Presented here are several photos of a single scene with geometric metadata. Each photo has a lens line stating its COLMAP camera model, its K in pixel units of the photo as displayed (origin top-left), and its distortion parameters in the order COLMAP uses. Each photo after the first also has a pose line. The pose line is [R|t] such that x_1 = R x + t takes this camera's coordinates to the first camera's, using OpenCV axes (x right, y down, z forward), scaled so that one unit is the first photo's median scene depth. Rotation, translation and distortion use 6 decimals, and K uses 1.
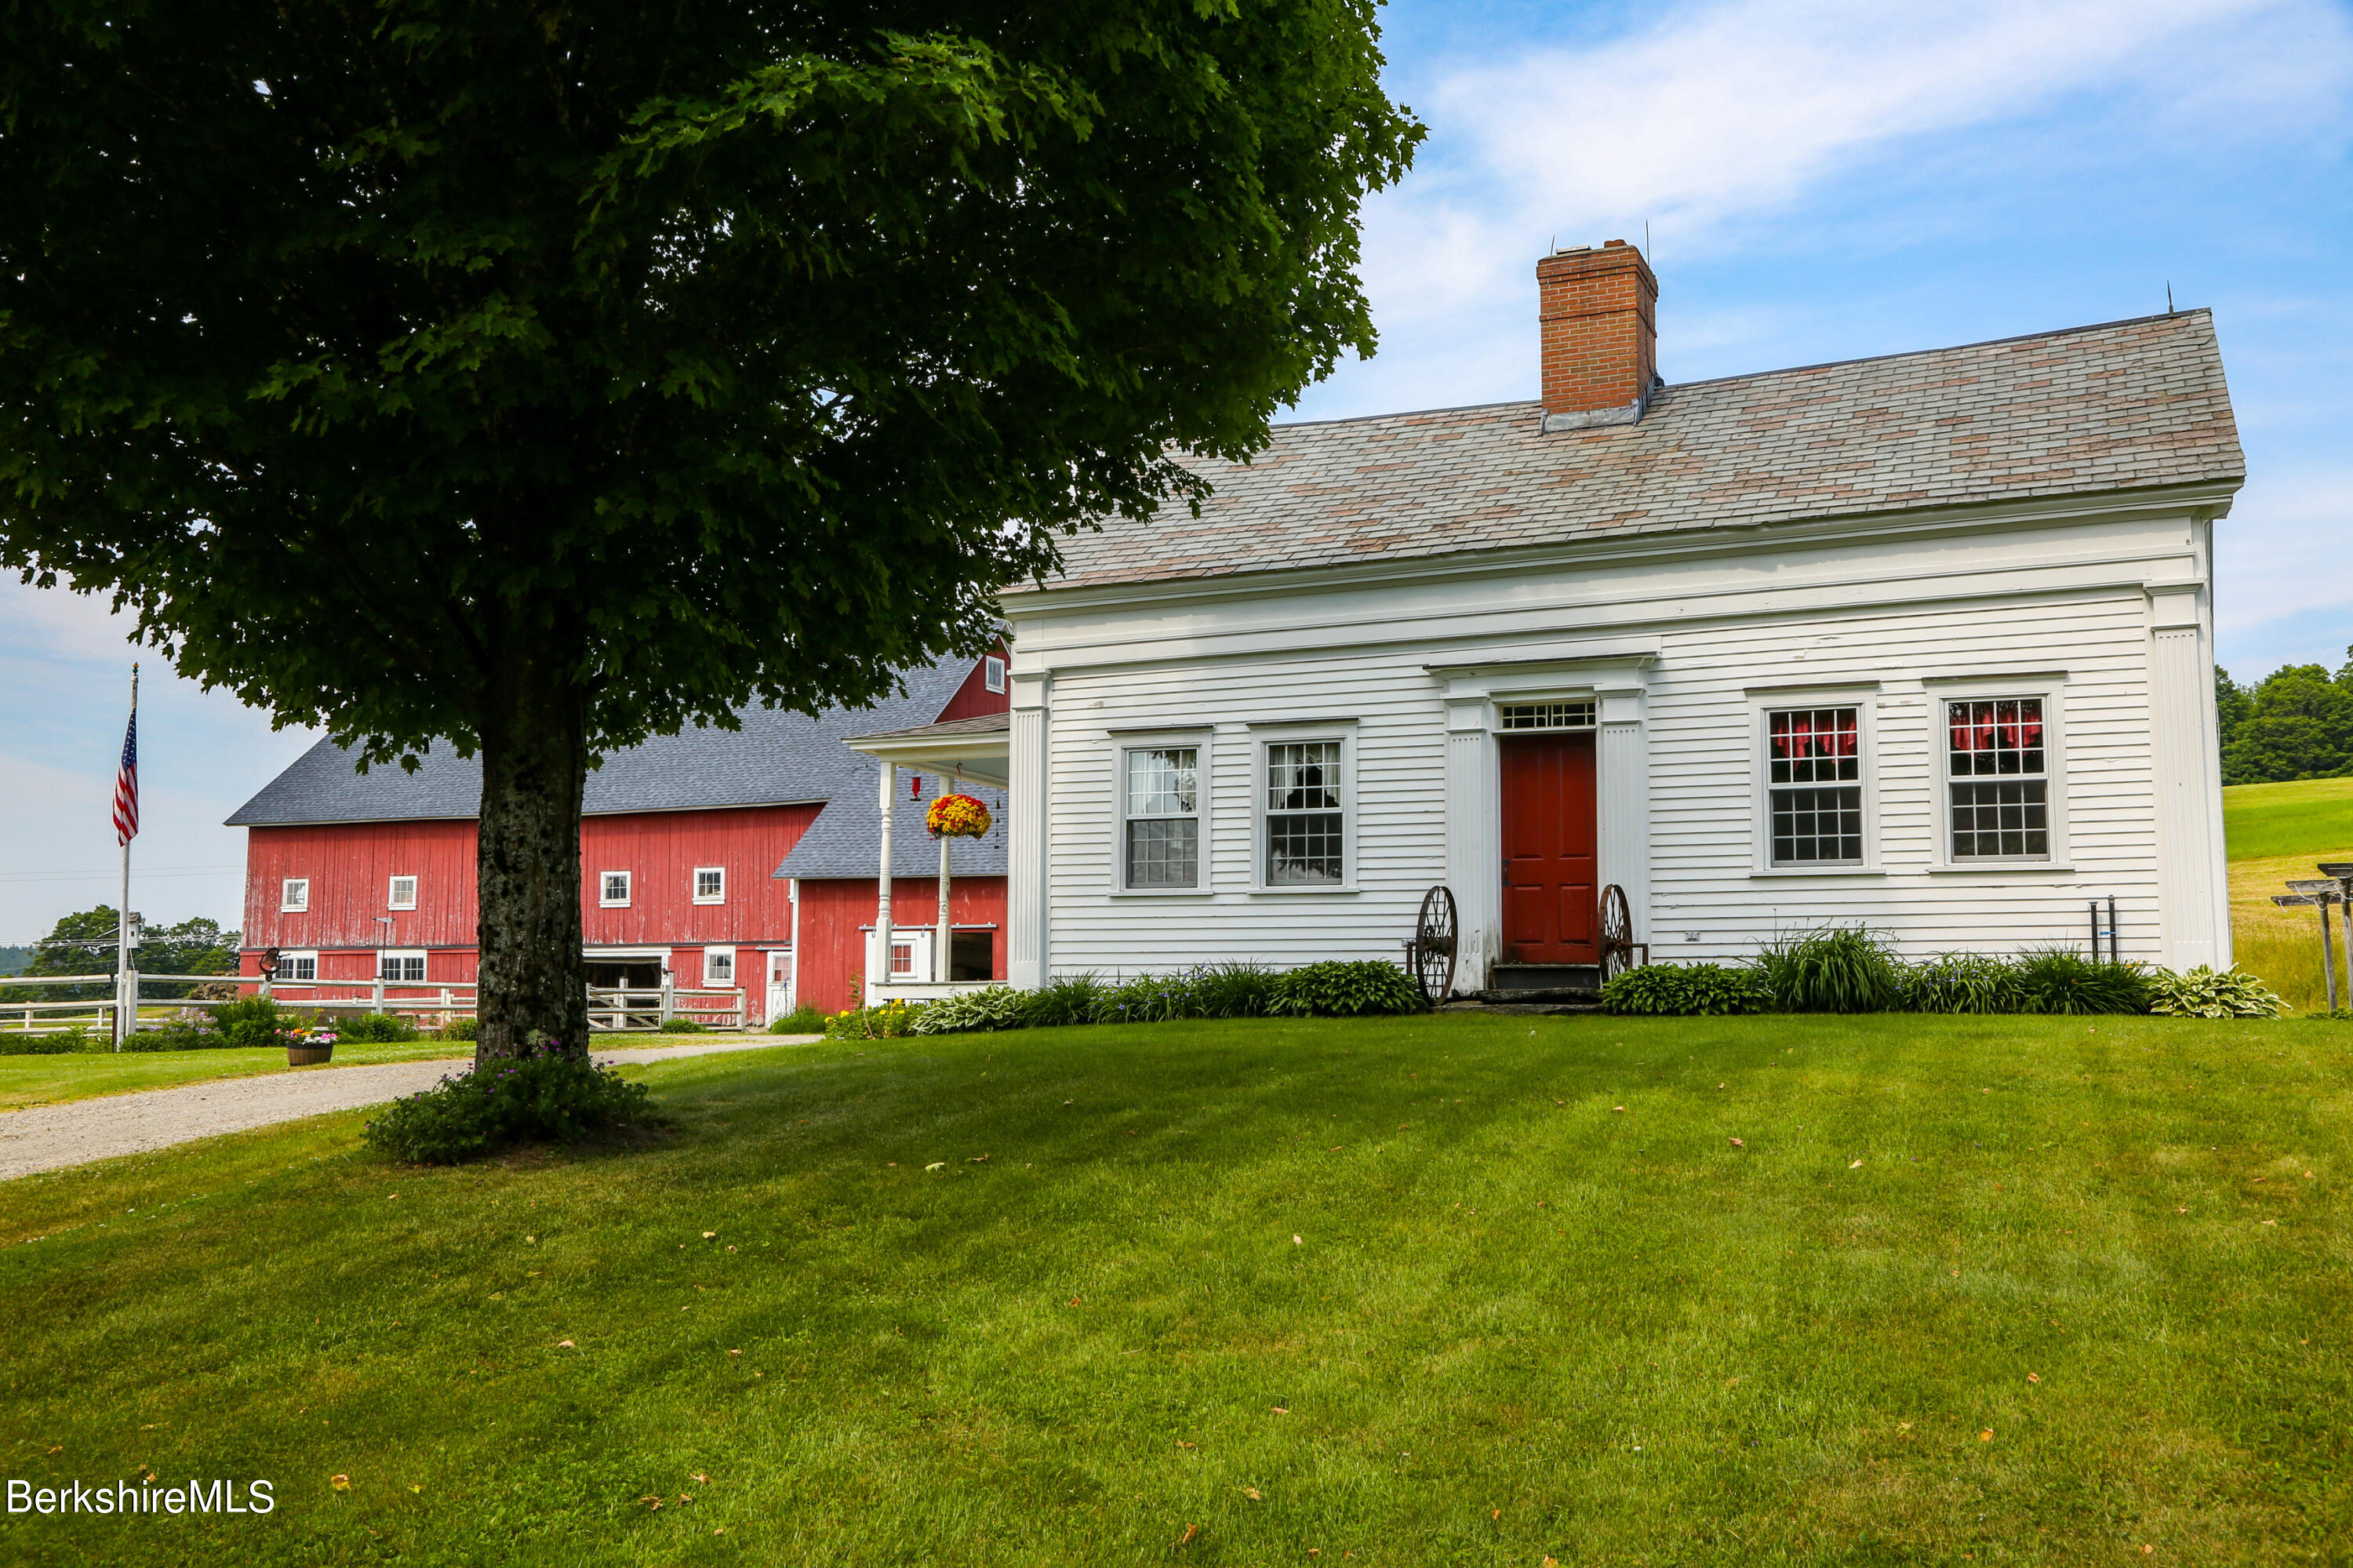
lens RADIAL K [[1995.3, 0, 1176.5], [0, 1995.3, 784.0], [0, 0, 1]] dist [-0.038269, 0.005322]
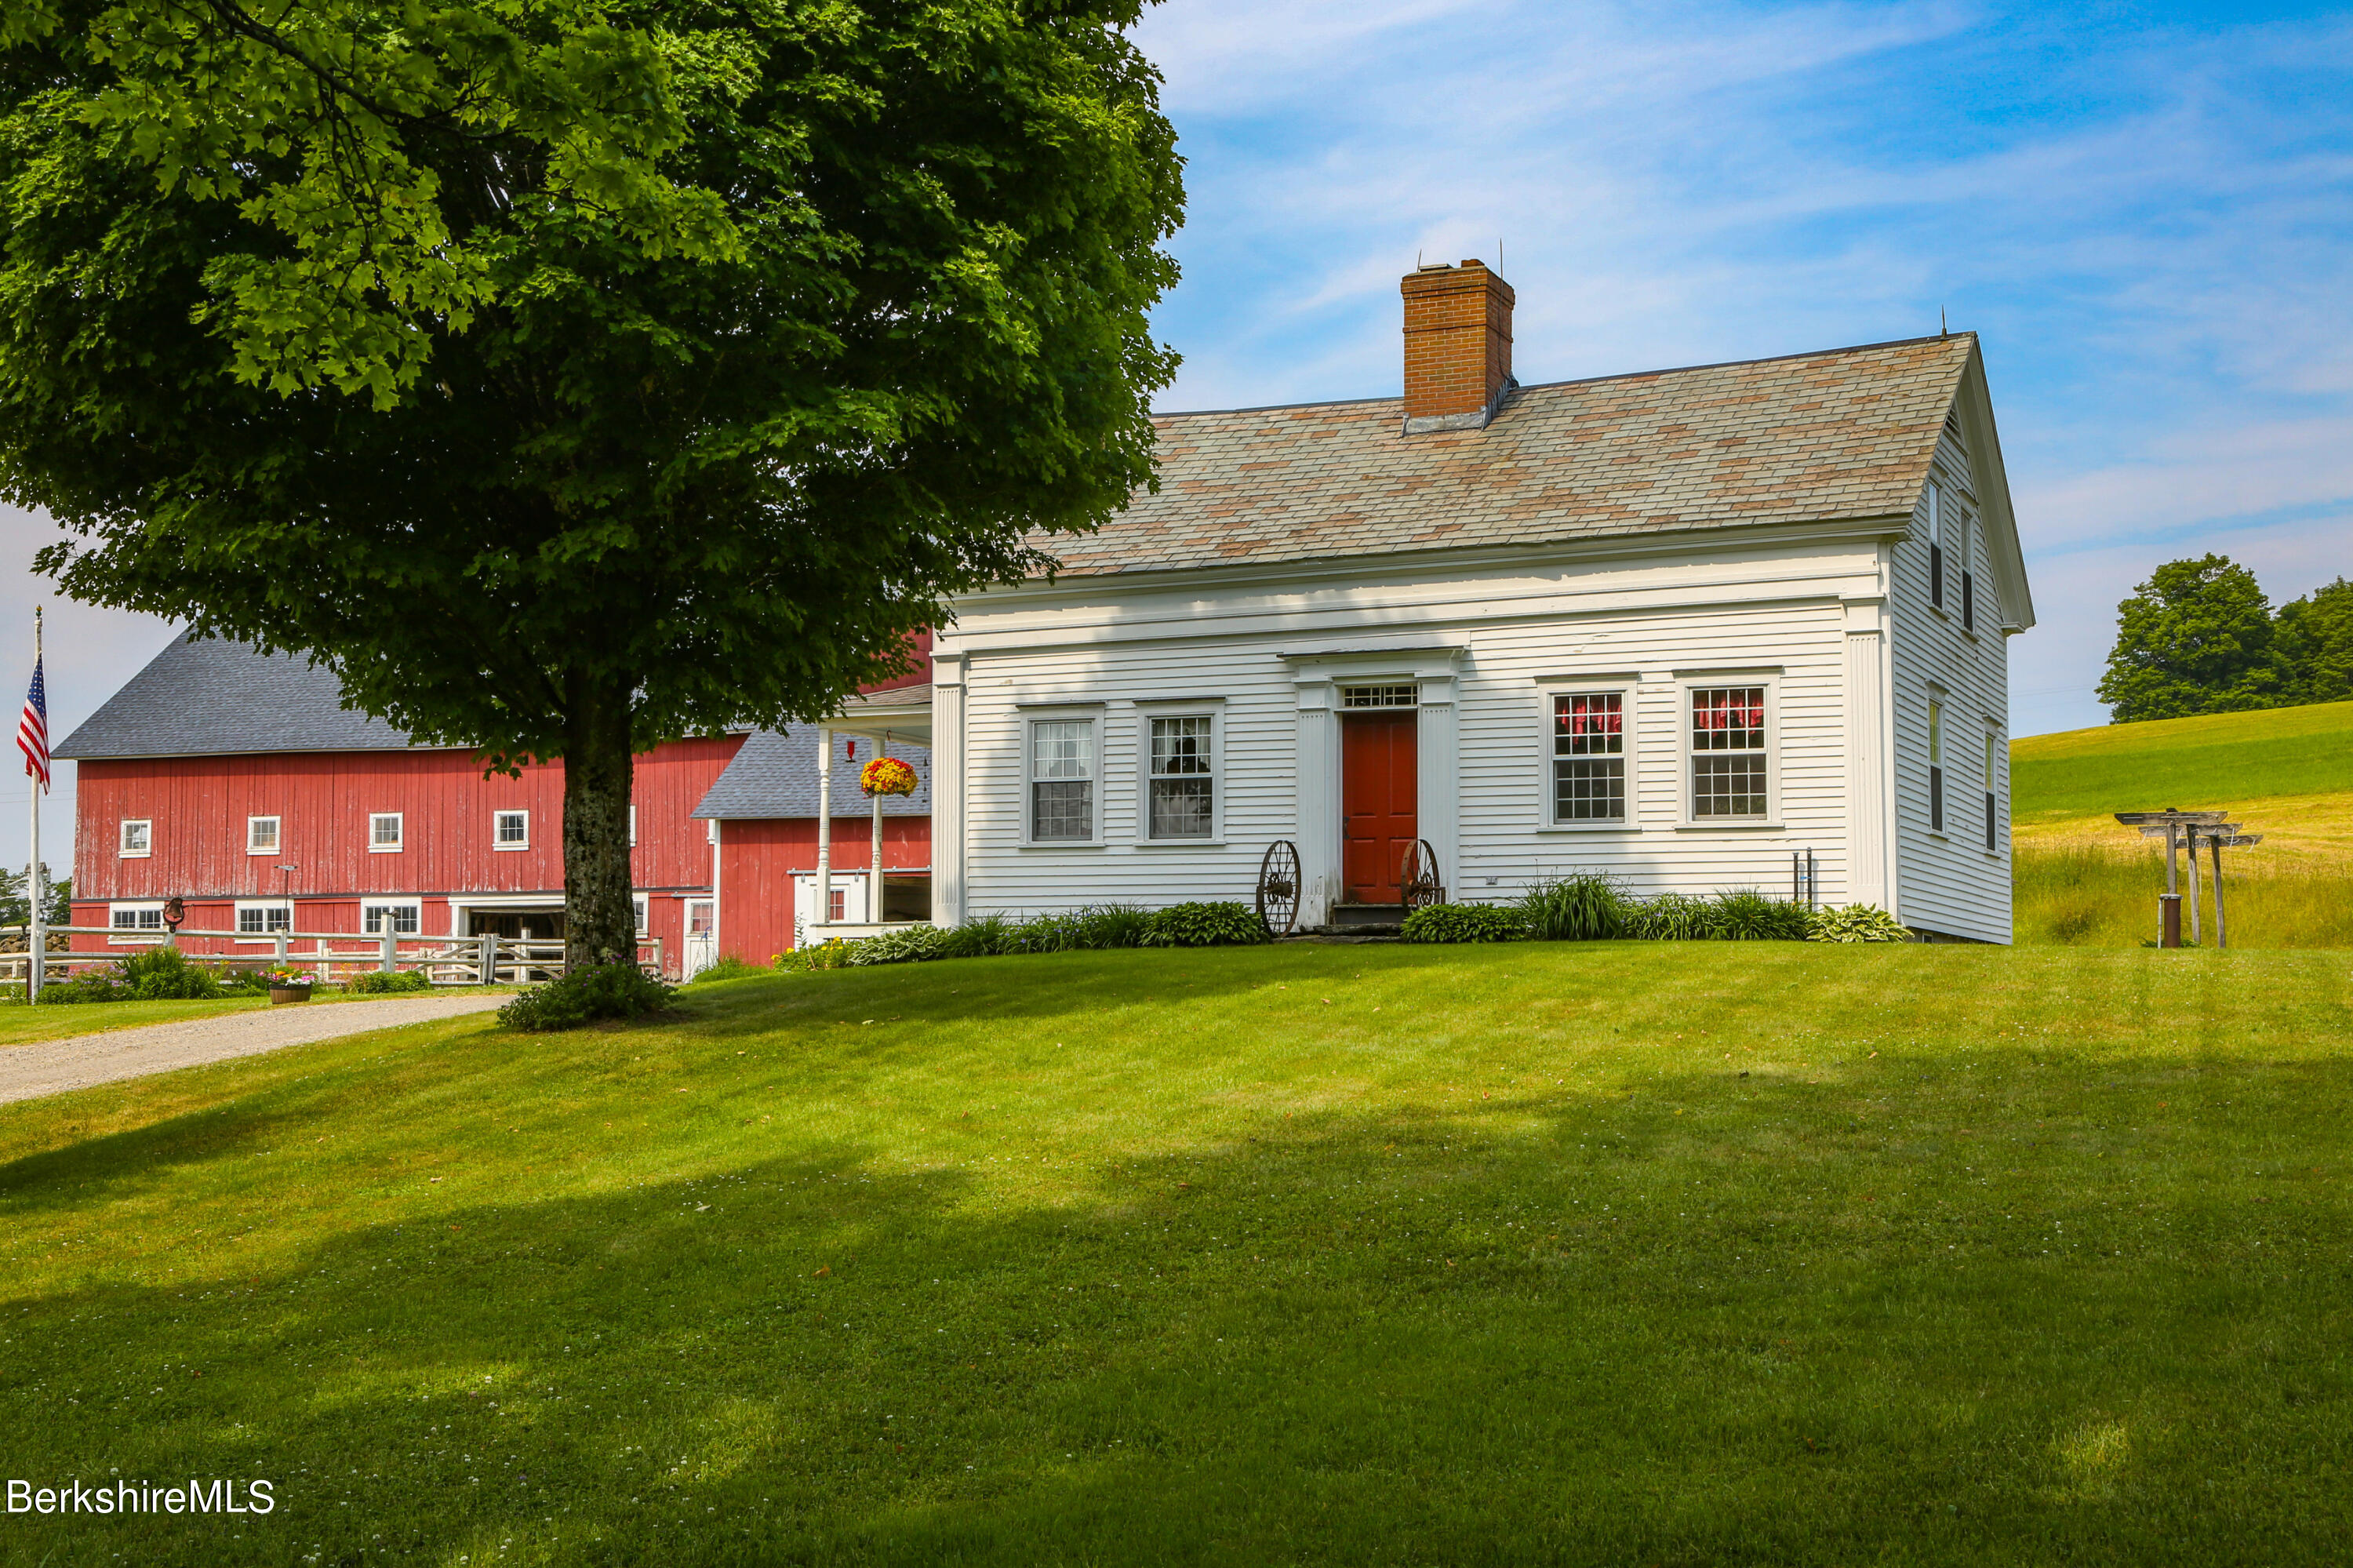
lens RADIAL K [[2514.7, 0, 1176.5], [0, 2514.7, 784.0], [0, 0, 1]] dist [0.013537, 0.019877]
pose [[0.999990, -0.004384, 0.000680, 0.063307], [0.004354, 0.999234, 0.038887, -0.041204], [-0.000850, -0.038883, 0.999243, -0.509087]]
